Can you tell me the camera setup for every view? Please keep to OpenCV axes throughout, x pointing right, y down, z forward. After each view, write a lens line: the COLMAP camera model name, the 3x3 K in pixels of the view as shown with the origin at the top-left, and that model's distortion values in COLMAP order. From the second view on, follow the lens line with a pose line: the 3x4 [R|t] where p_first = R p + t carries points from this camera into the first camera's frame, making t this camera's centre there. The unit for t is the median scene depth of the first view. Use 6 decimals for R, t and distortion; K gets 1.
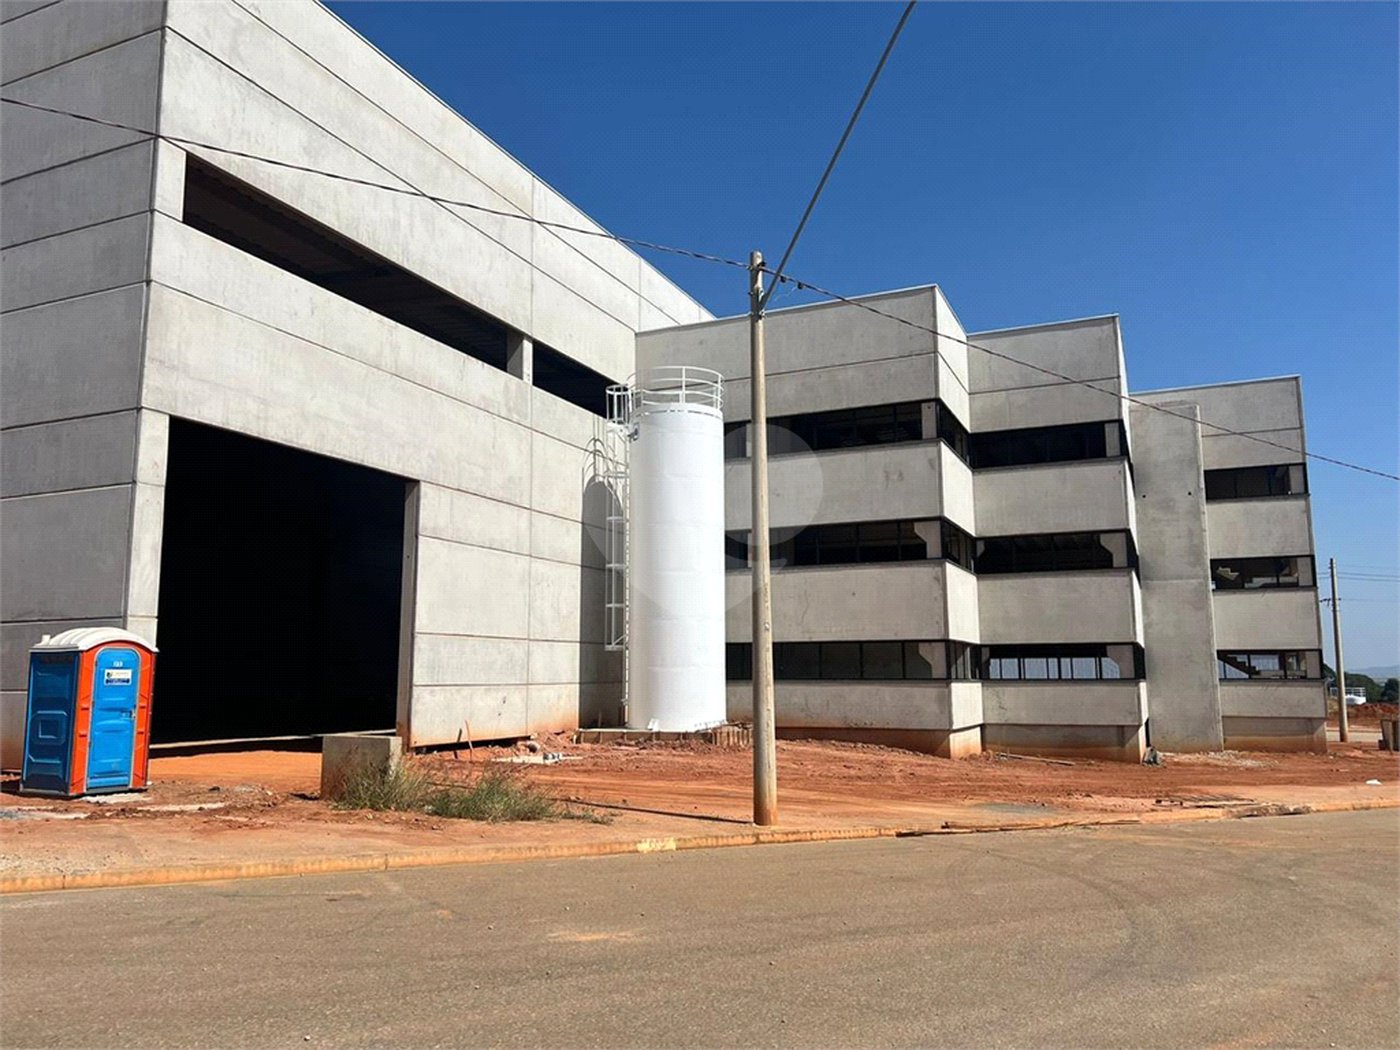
lens RADIAL K [[1054.2, 0, 692.8], [0, 1054.2, 535.9], [0, 0, 1]] dist [0.067594, -0.078136]
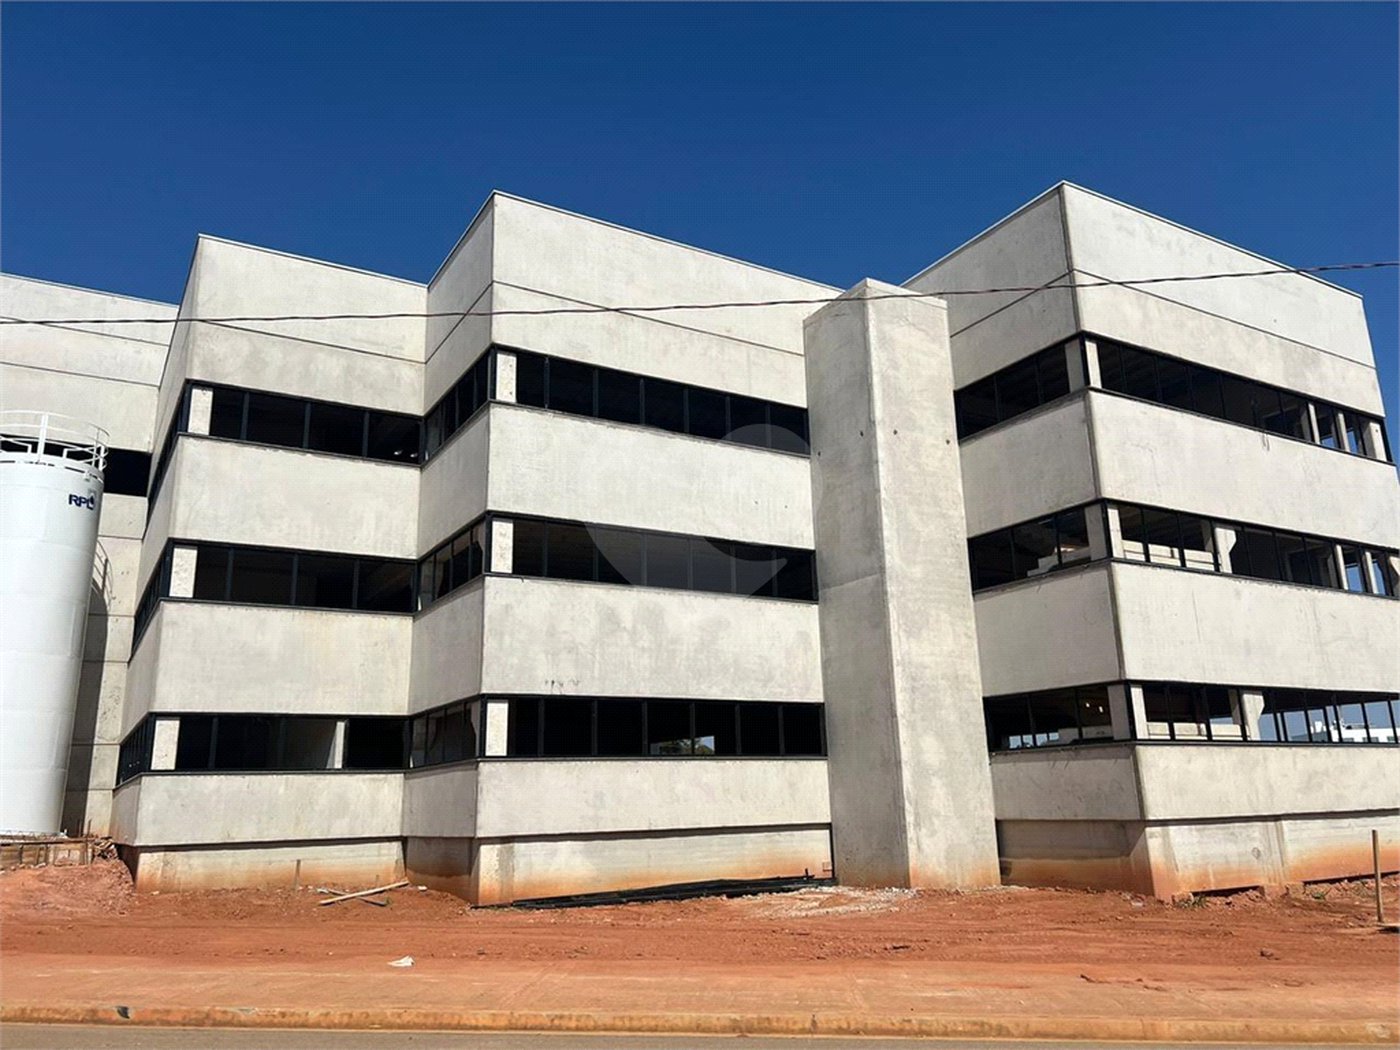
lens RADIAL K [[1053.4, 0, 704.1], [0, 1053.4, 513.5], [0, 0, 1]] dist [0.063323, -0.079359]
pose [[0.818991, -0.168149, -0.548616, 1.150140], [0.100750, 0.983386, -0.151002, 0.136078], [0.564892, 0.068396, 0.822326, 0.760458]]
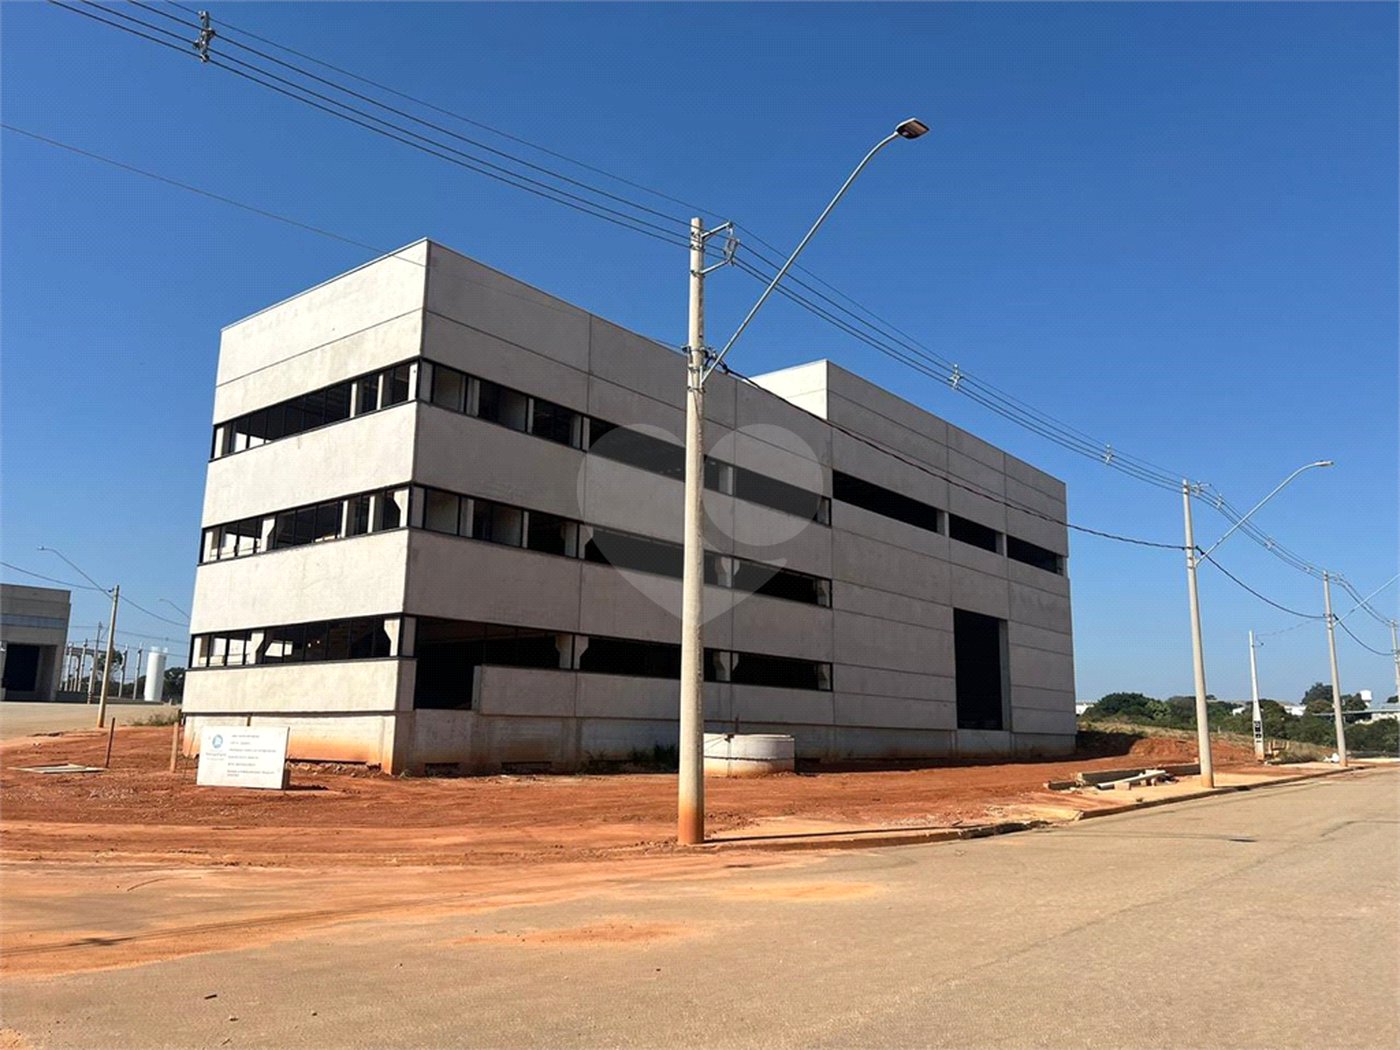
lens RADIAL K [[1045.4, 0, 706.0], [0, 1045.4, 530.2], [0, 0, 1]] dist [0.119899, -0.212359]
pose [[-0.254940, -0.183283, -0.949428, 2.134870], [0.116333, 0.968926, -0.218285, 0.422761], [0.959934, -0.166099, -0.225696, 2.604672]]
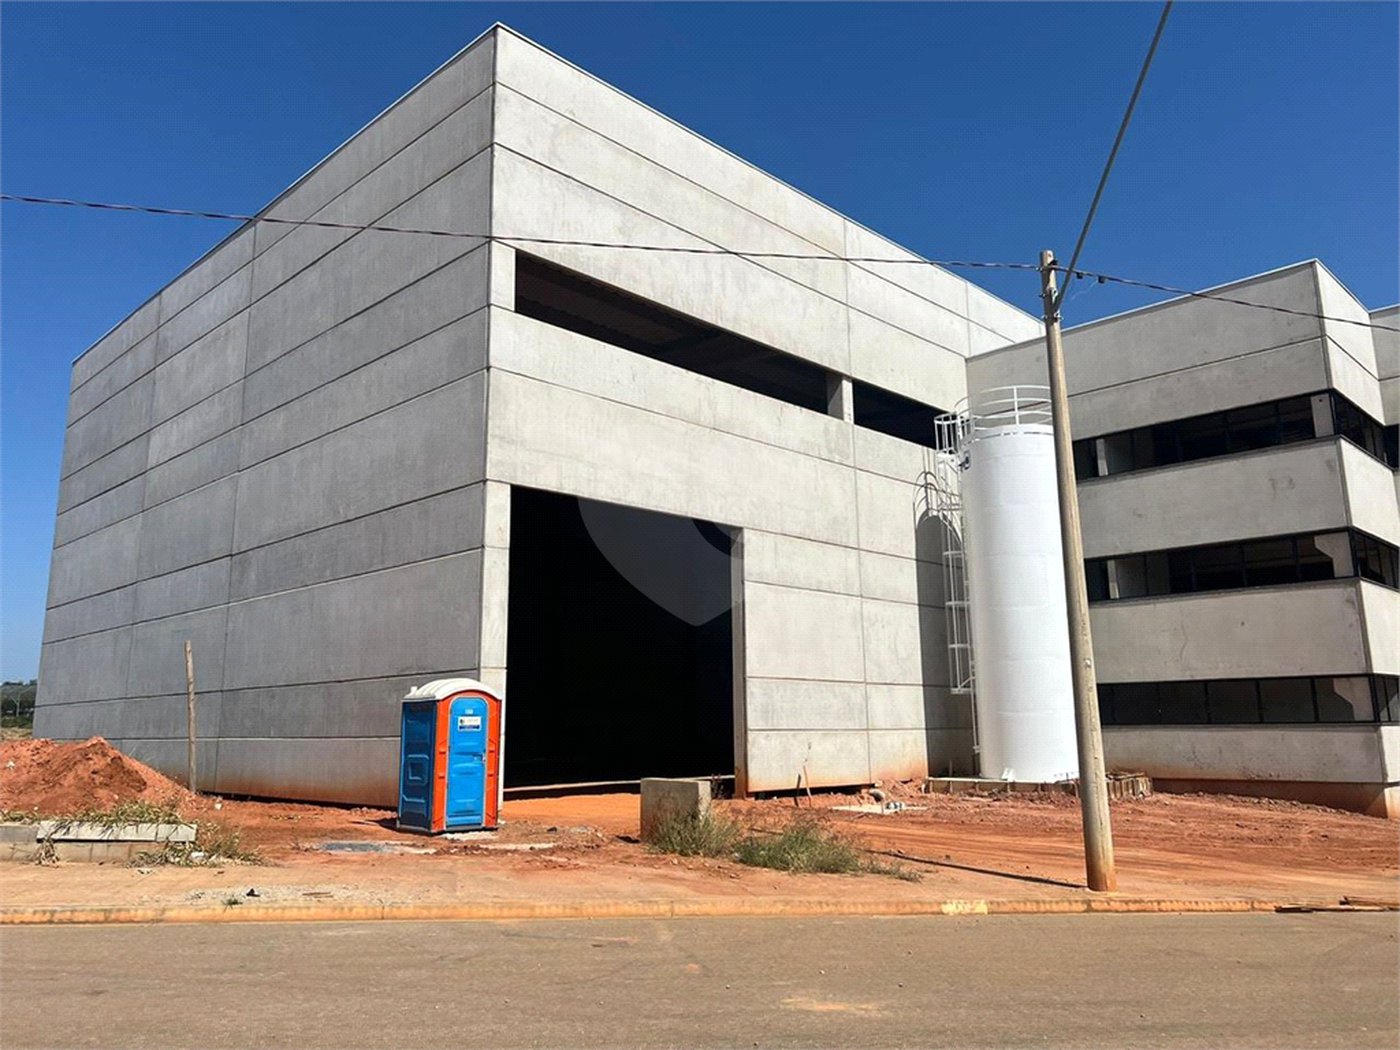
lens RADIAL K [[1055.3, 0, 696.5], [0, 1055.3, 516.7], [0, 0, 1]] dist [0.075356, -0.085366]
pose [[0.938316, -0.075209, -0.337500, 0.045265], [0.054961, 0.996090, -0.069167, 0.005270], [0.341382, 0.046351, 0.938781, 0.026752]]
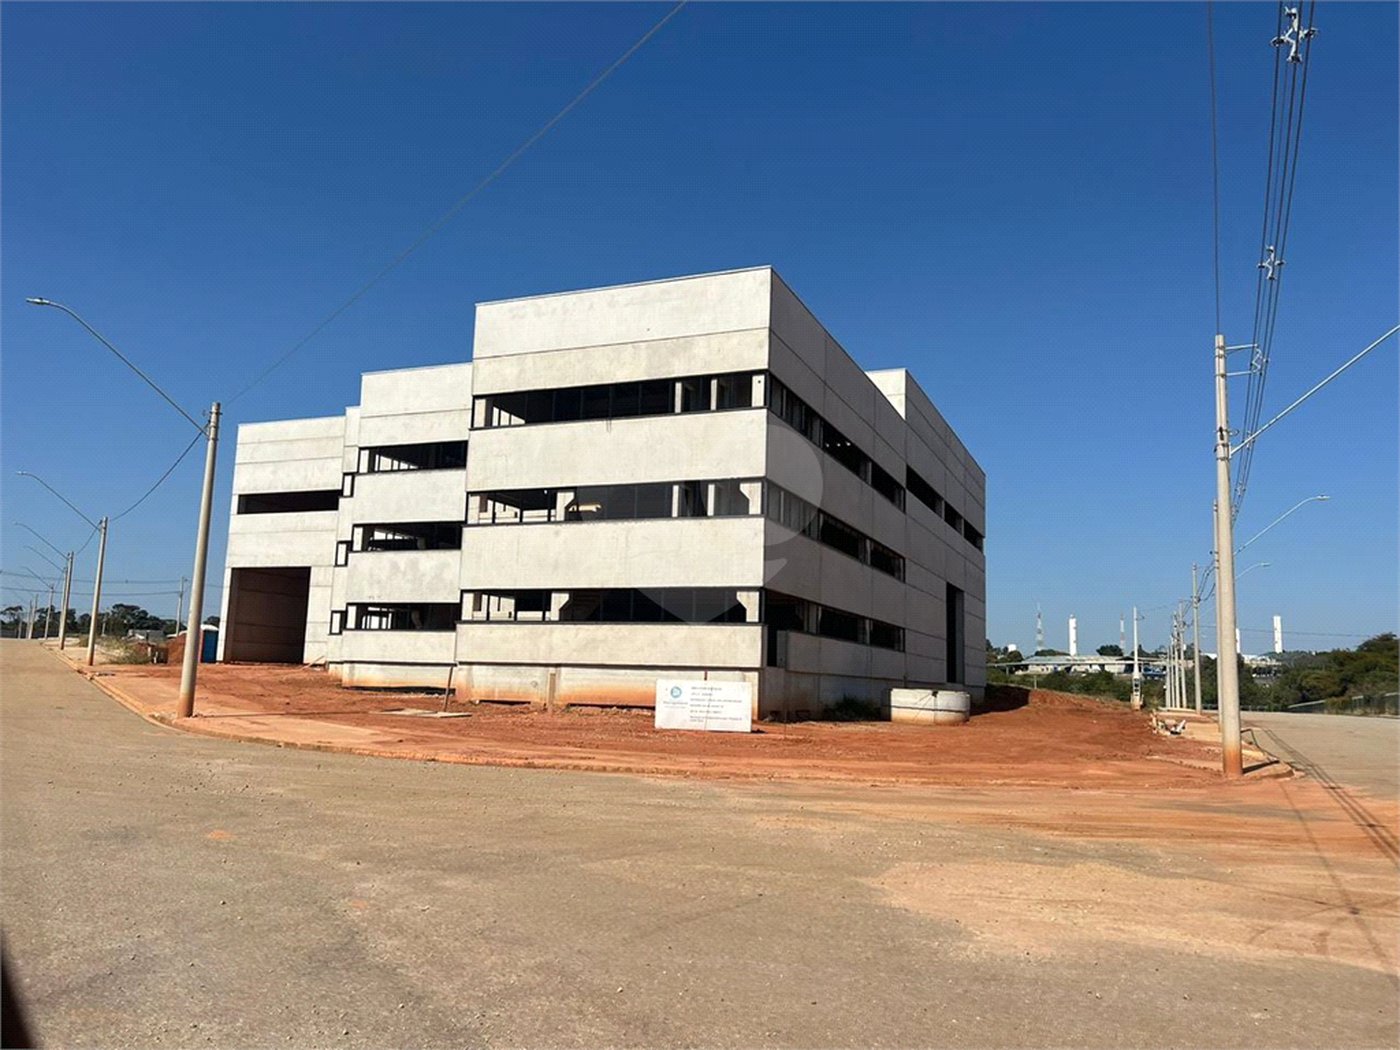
lens RADIAL K [[1049.7, 0, 704.5], [0, 1049.7, 529.1], [0, 0, 1]] dist [0.079548, -0.101349]
pose [[0.022742, -0.138486, -0.990103, 2.469410], [0.104007, 0.985313, -0.135427, 0.326393], [0.994317, -0.099897, 0.036811, 1.913428]]
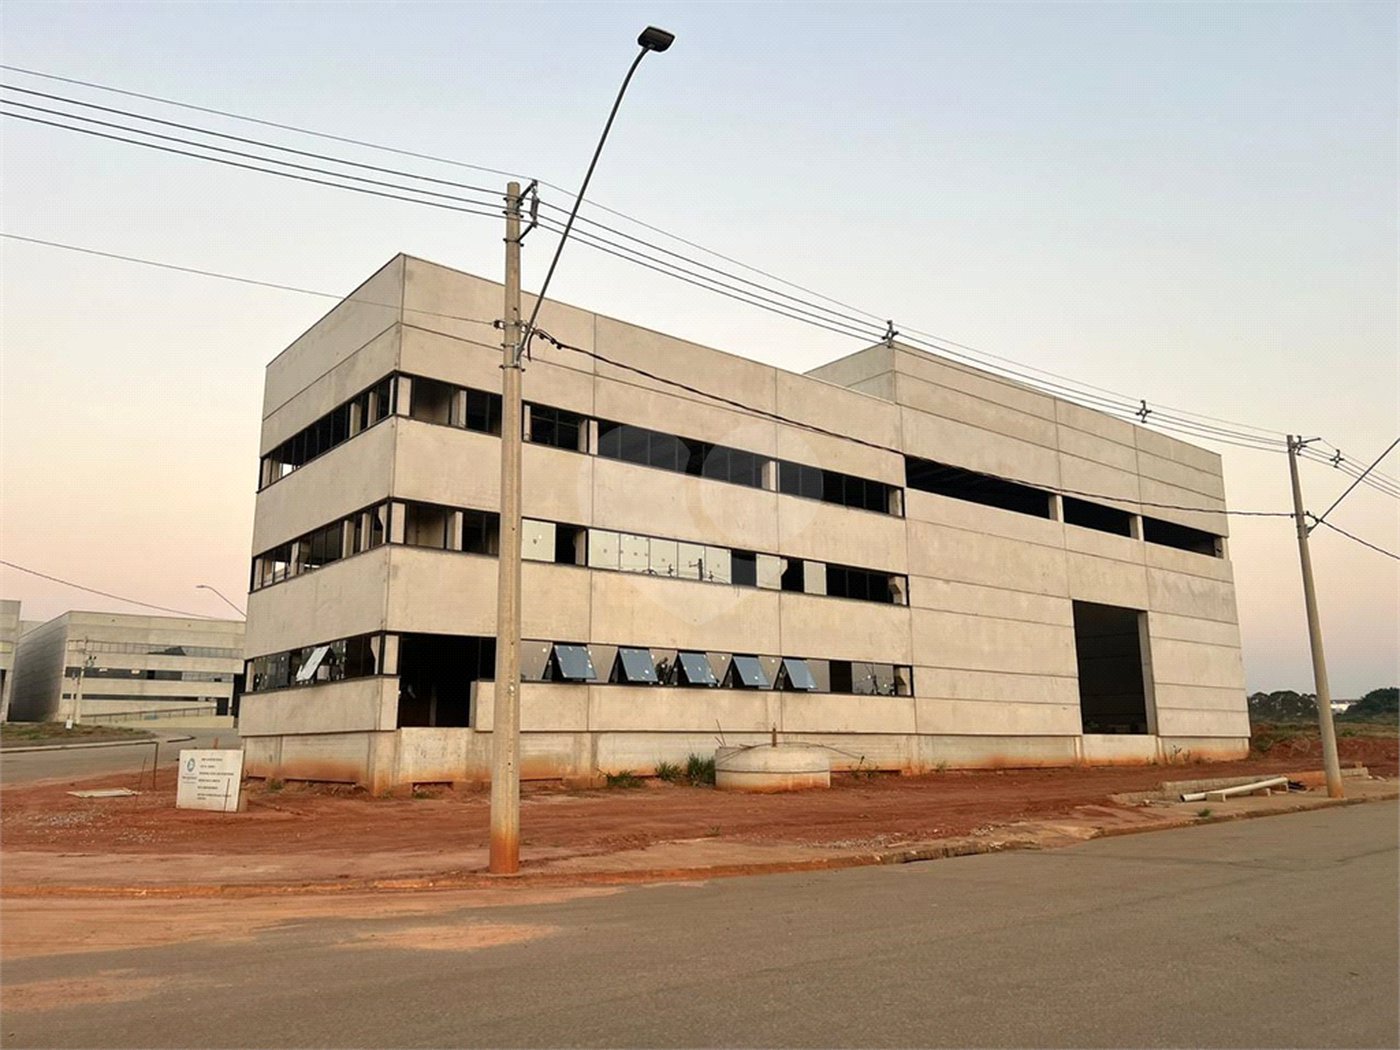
lens RADIAL K [[1053.4, 0, 704.1], [0, 1053.4, 513.5], [0, 0, 1]] dist [0.063323, -0.079359]
pose [[-0.446551, -0.184211, -0.875590, 1.982828], [0.128013, 0.955358, -0.266279, 0.447894], [0.885554, -0.230994, -0.403034, 2.803312]]
